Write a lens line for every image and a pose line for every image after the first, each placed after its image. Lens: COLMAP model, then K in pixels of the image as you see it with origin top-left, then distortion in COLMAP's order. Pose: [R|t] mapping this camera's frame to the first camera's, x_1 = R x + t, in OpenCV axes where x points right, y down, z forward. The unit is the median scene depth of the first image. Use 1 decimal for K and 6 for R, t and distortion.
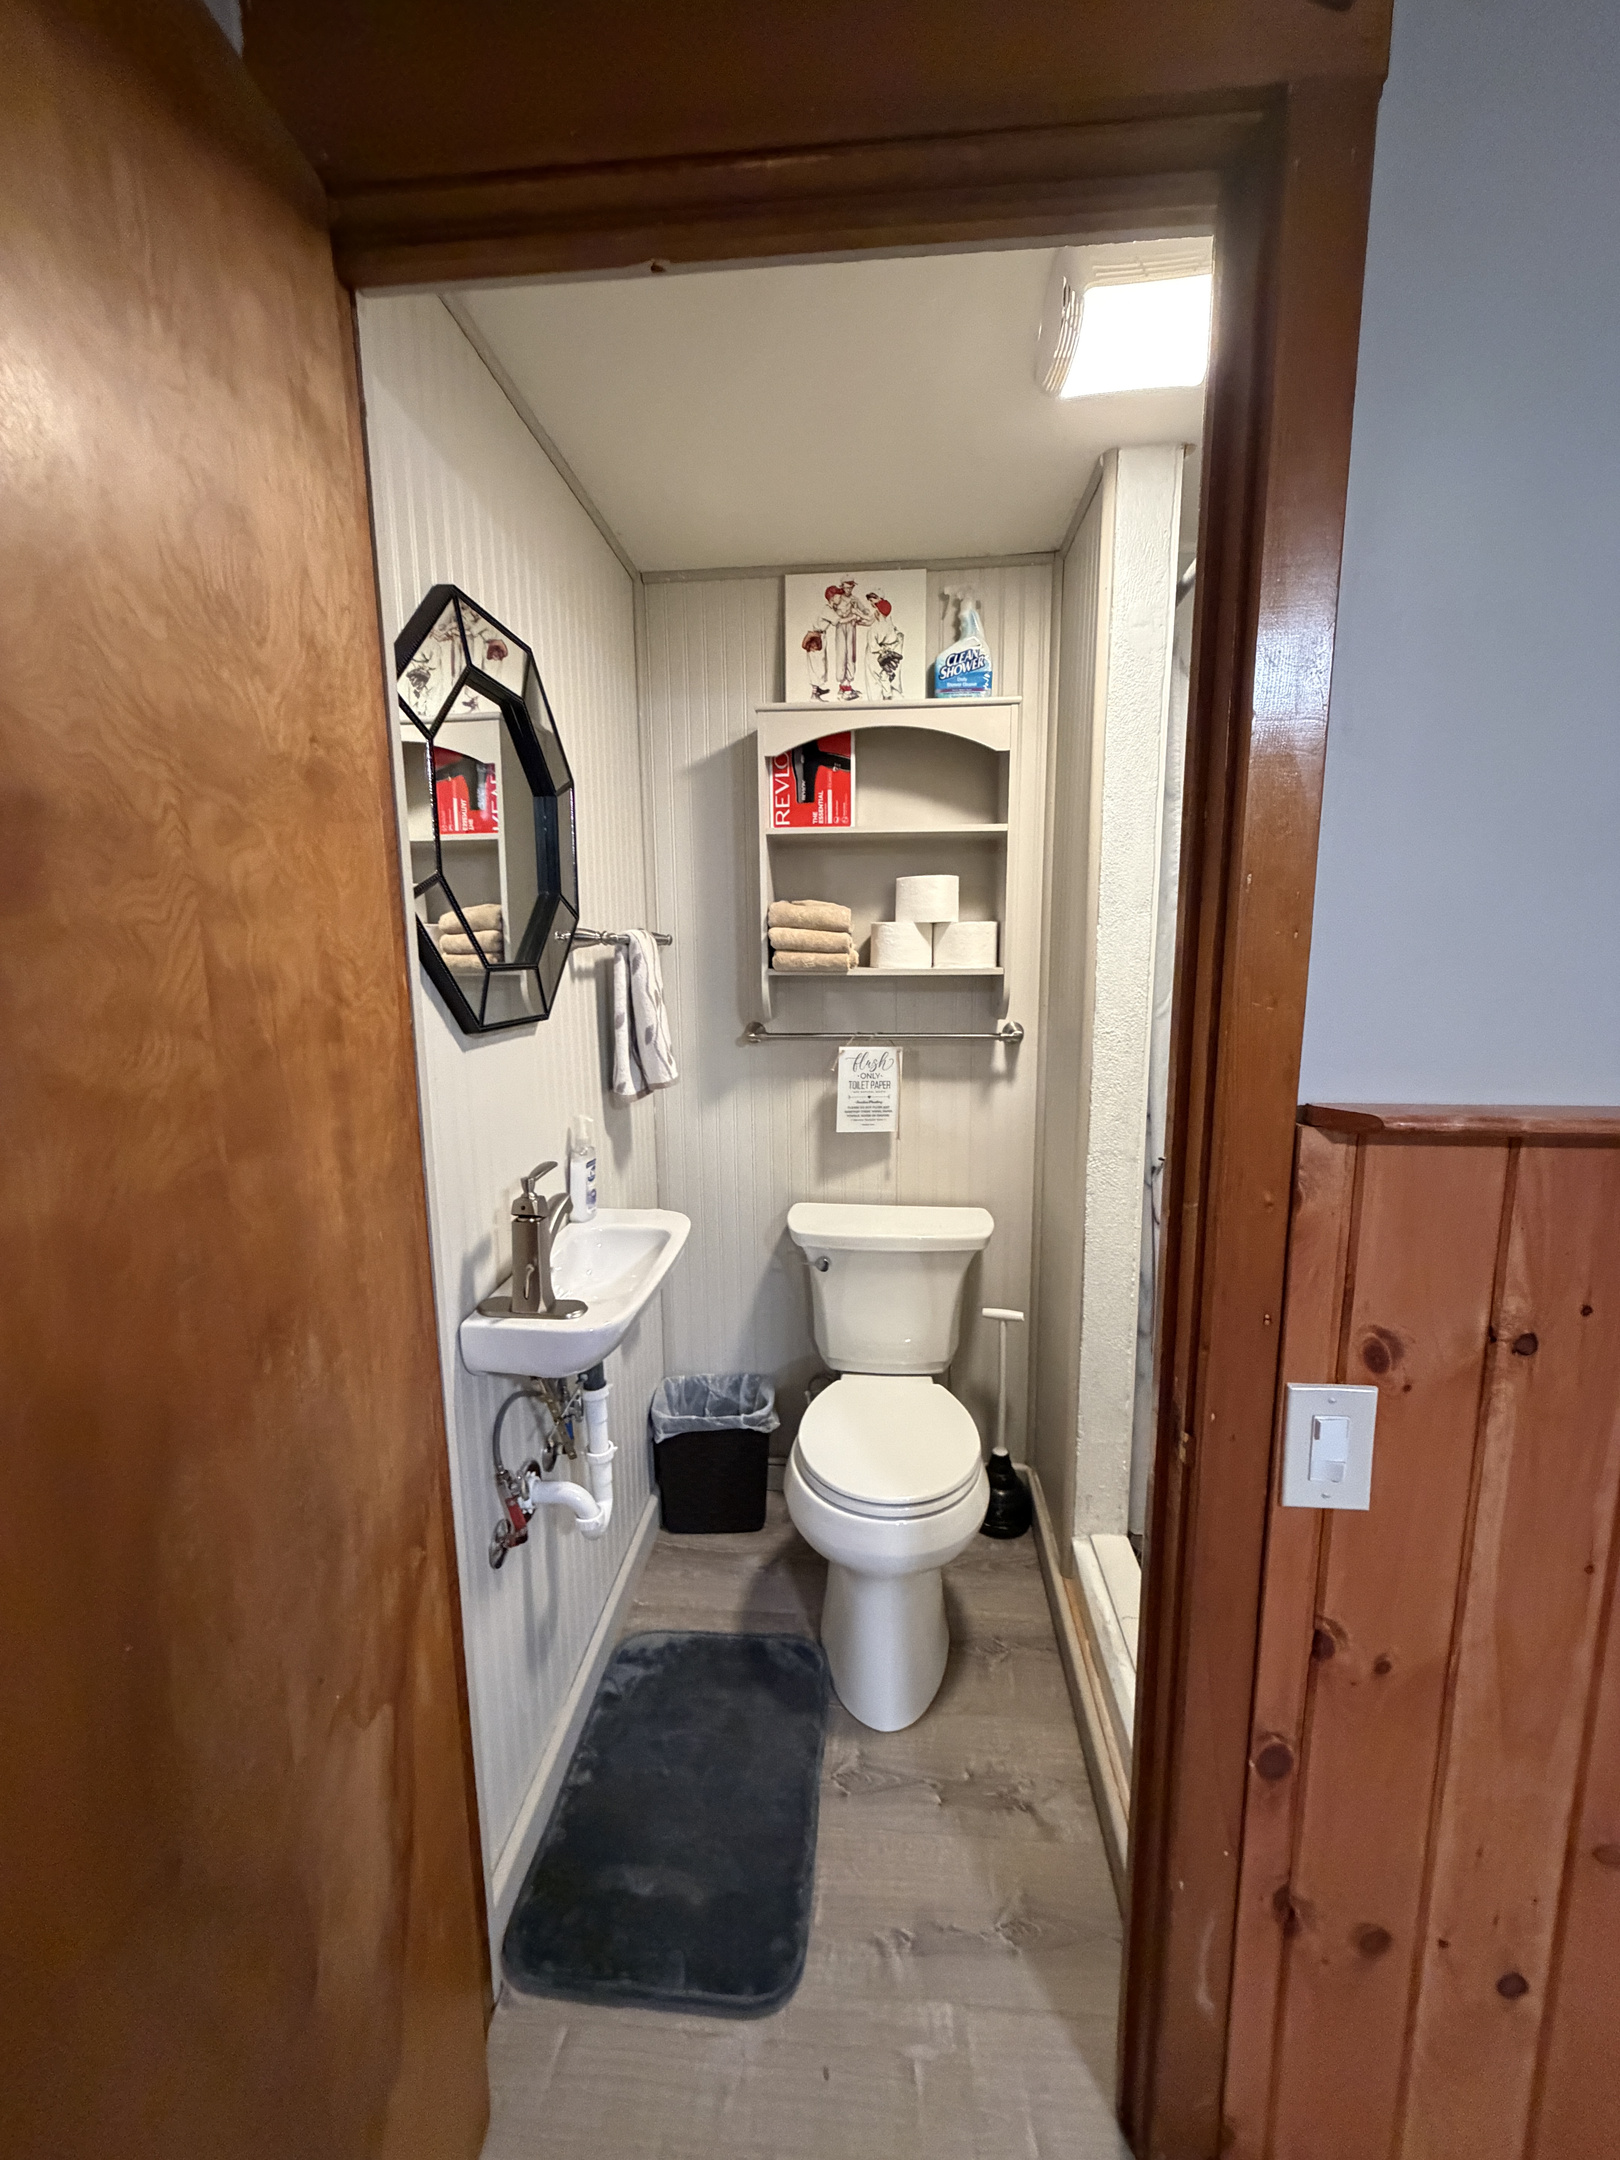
lens RADIAL K [[879.3, 0, 784.6], [0, 879.3, 1072.2], [0, 0, 1]] dist [-0.000100, 0.000066]
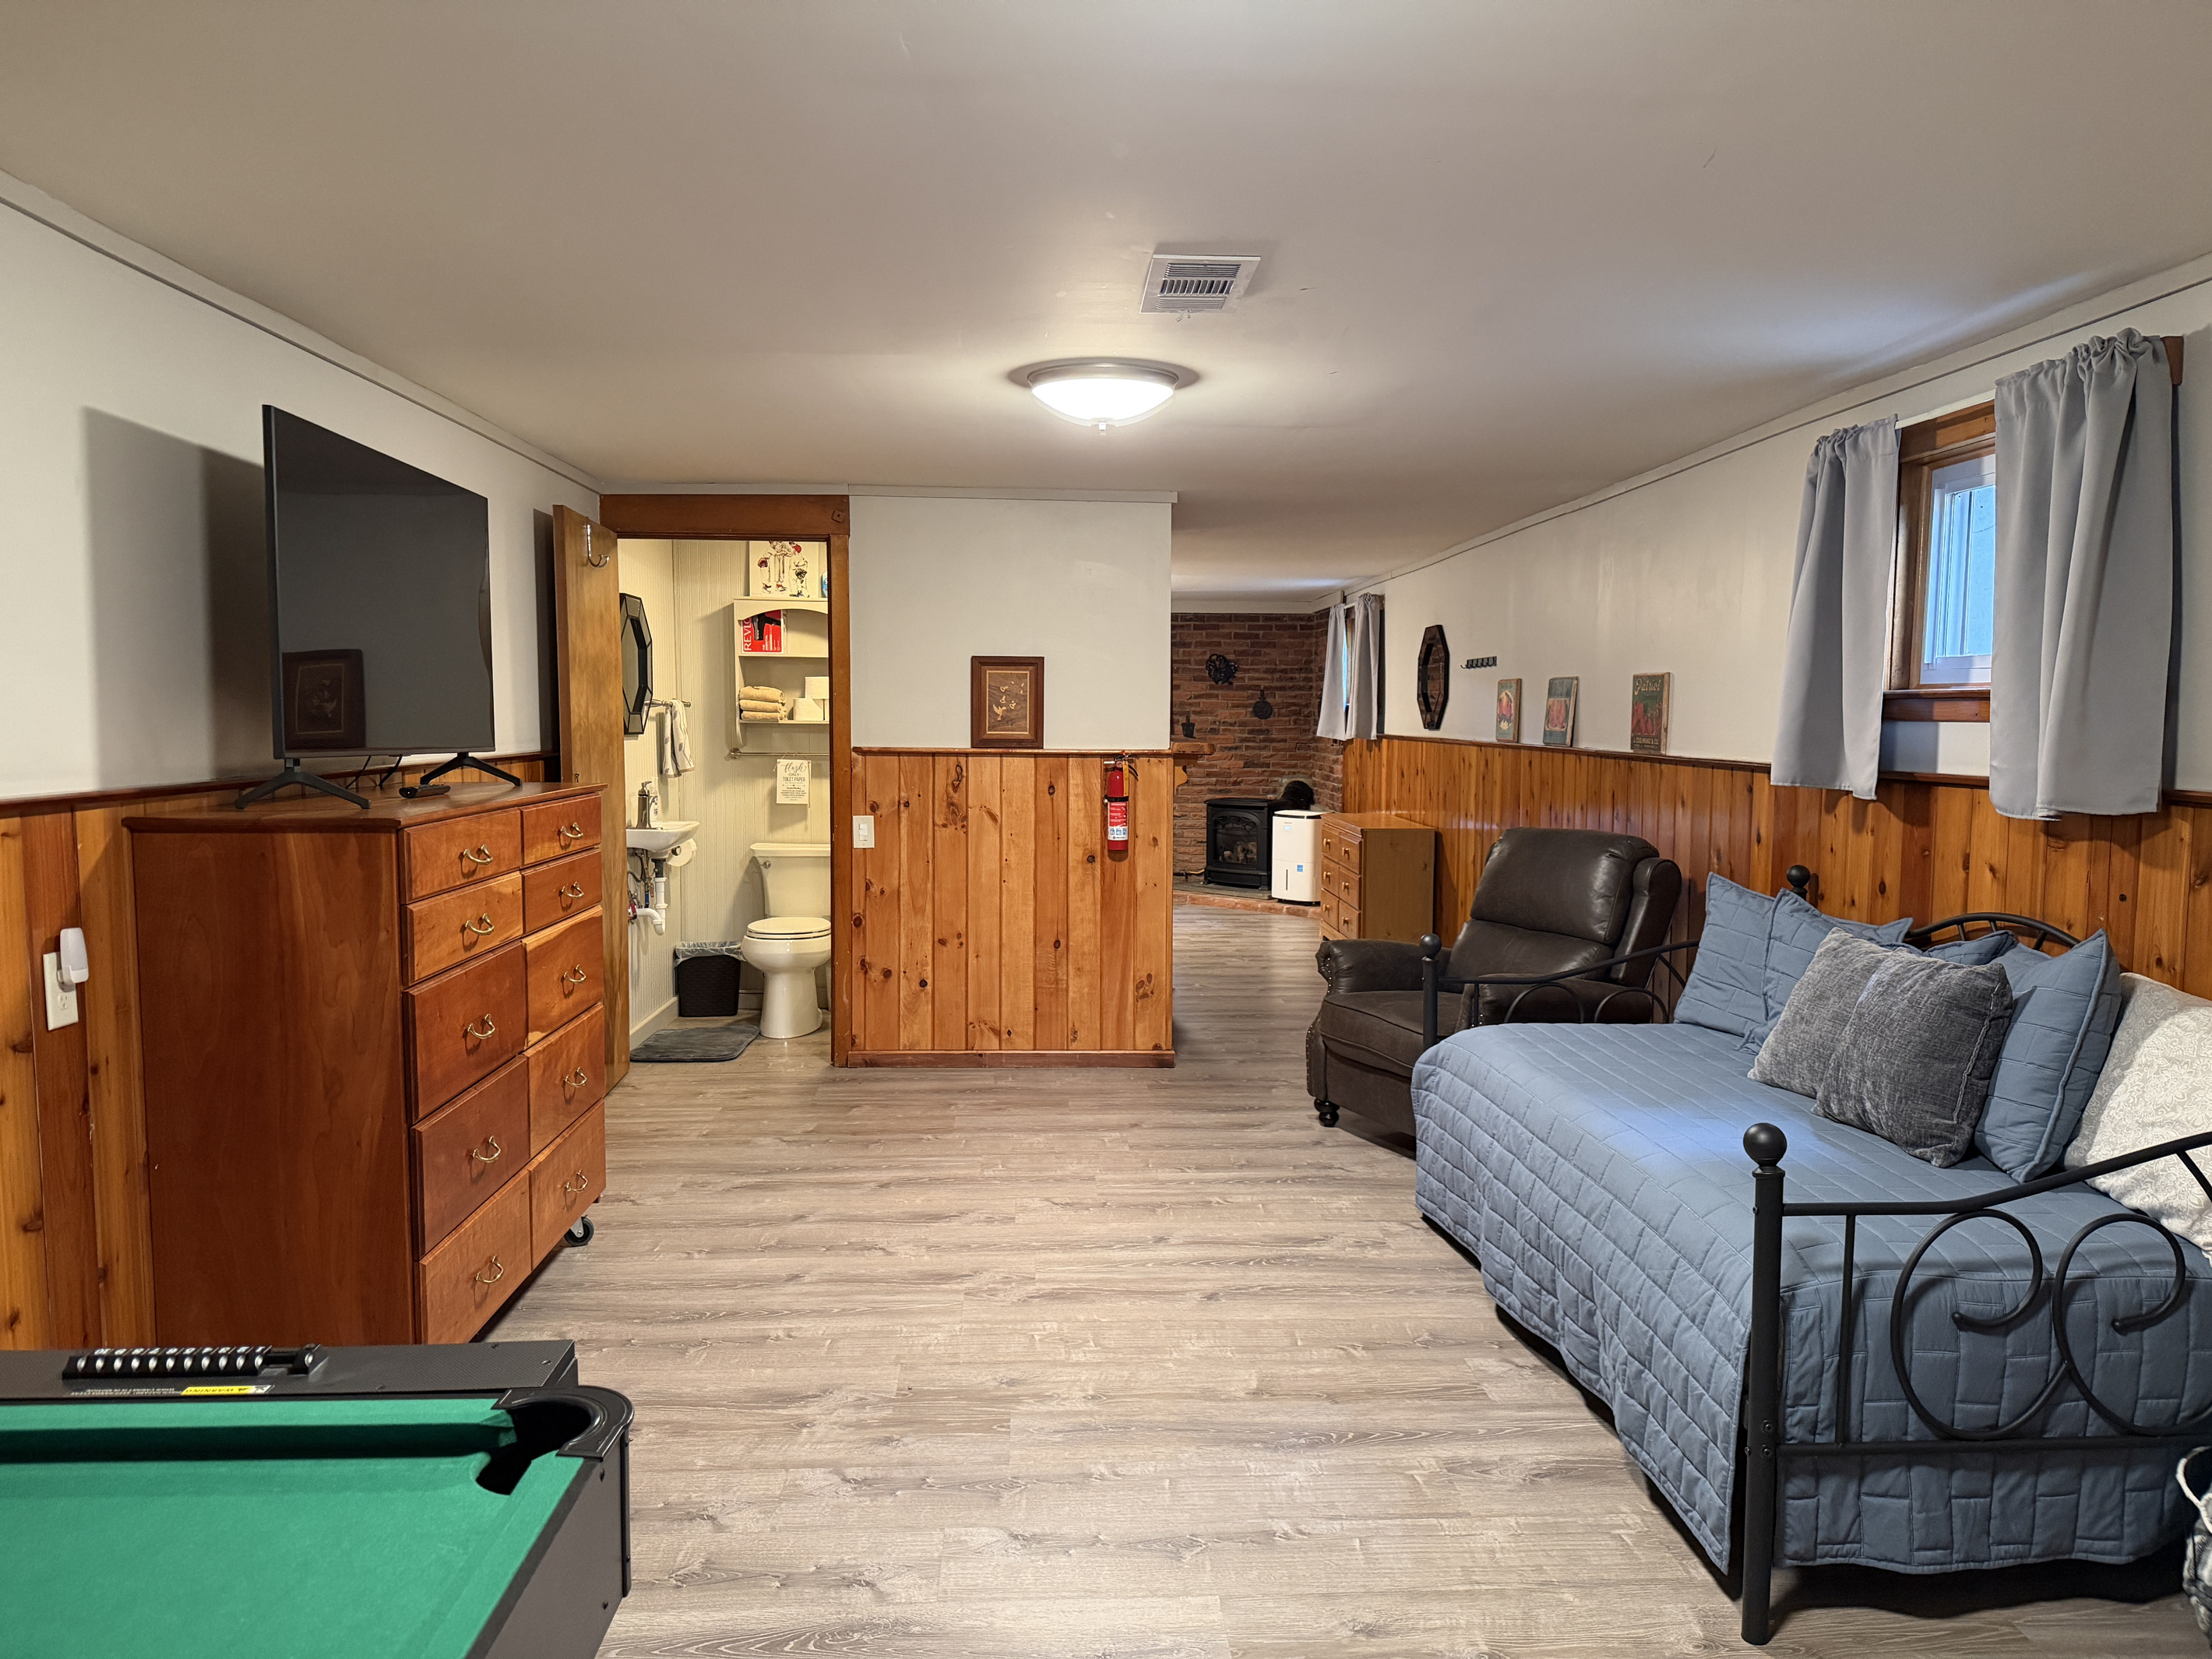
lens RADIAL K [[1569.5, 0, 1115.0], [0, 1569.5, 825.6], [0, 0, 1]] dist [0.077362, -0.109752]
pose [[0.988097, 0.004732, 0.153757, 0.284368], [0.006995, 0.997111, -0.075641, 0.417179], [-0.153671, 0.075816, 0.985209, -2.764834]]
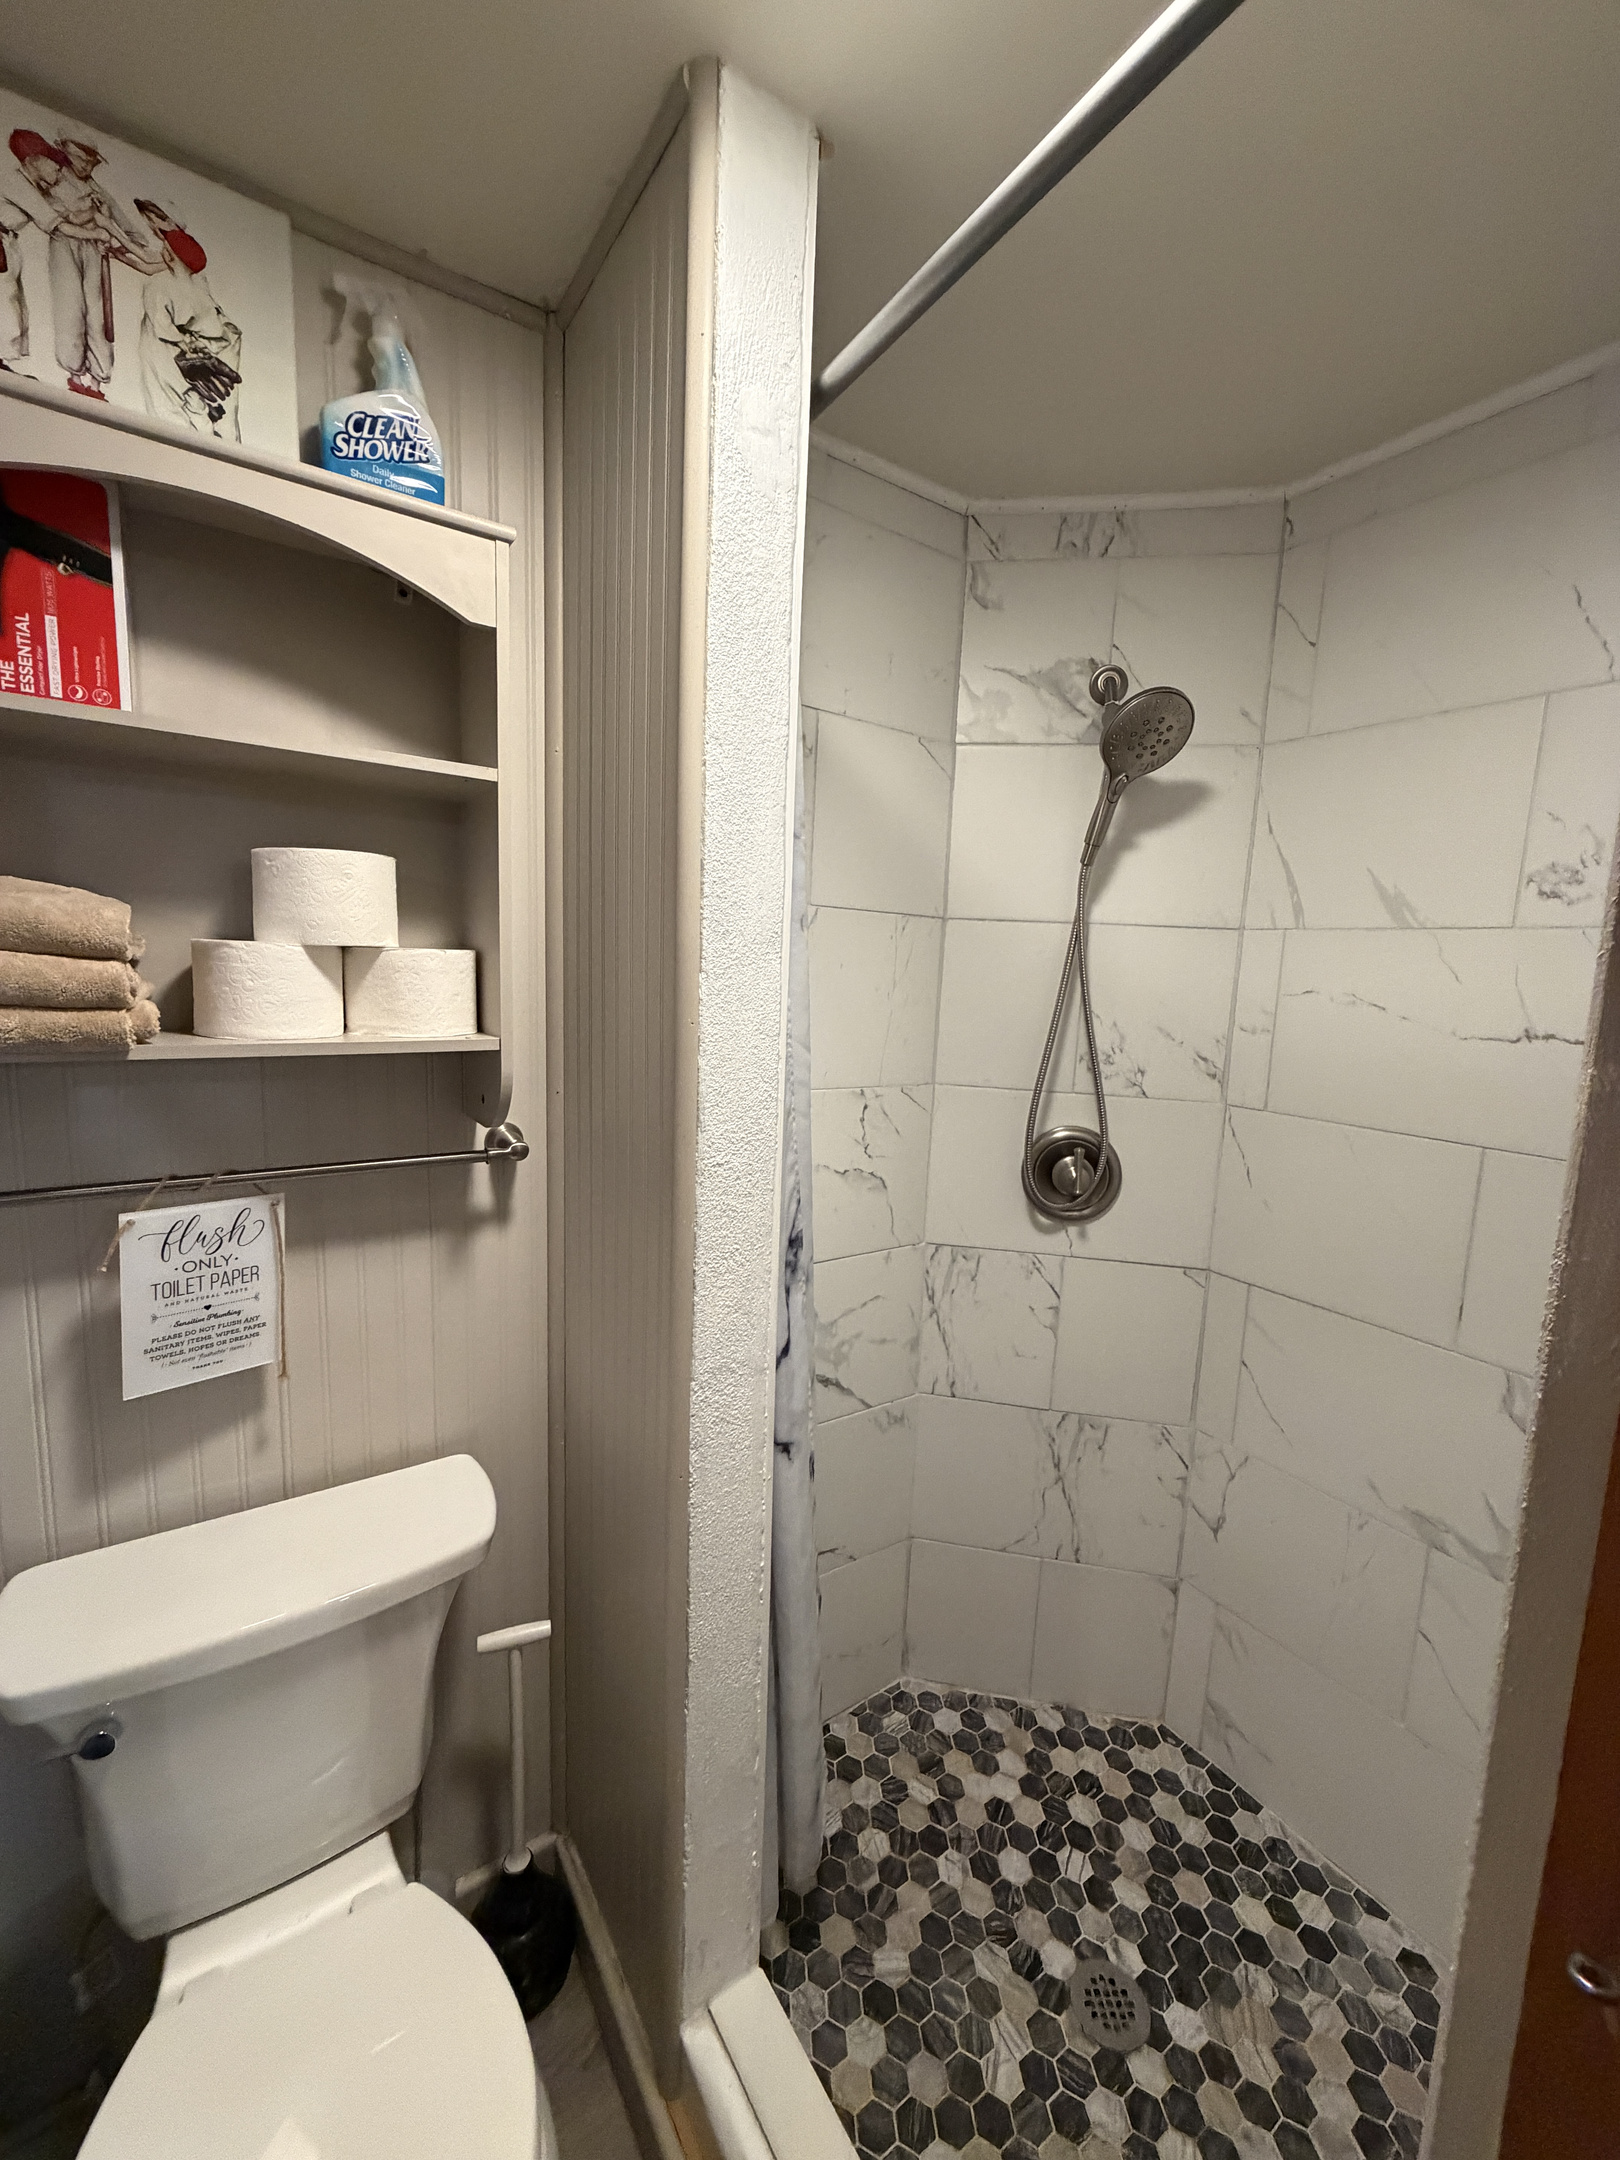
lens RADIAL K [[879.3, 0, 824.1], [0, 879.3, 1072.4], [0, 0, 1]] dist [-0.000100, 0.000066]
pose [[0.756534, -0.043984, 0.652474, 0.047251], [0.054471, 0.998507, 0.004152, -0.087105], [-0.651682, 0.032399, 0.757800, 0.452564]]
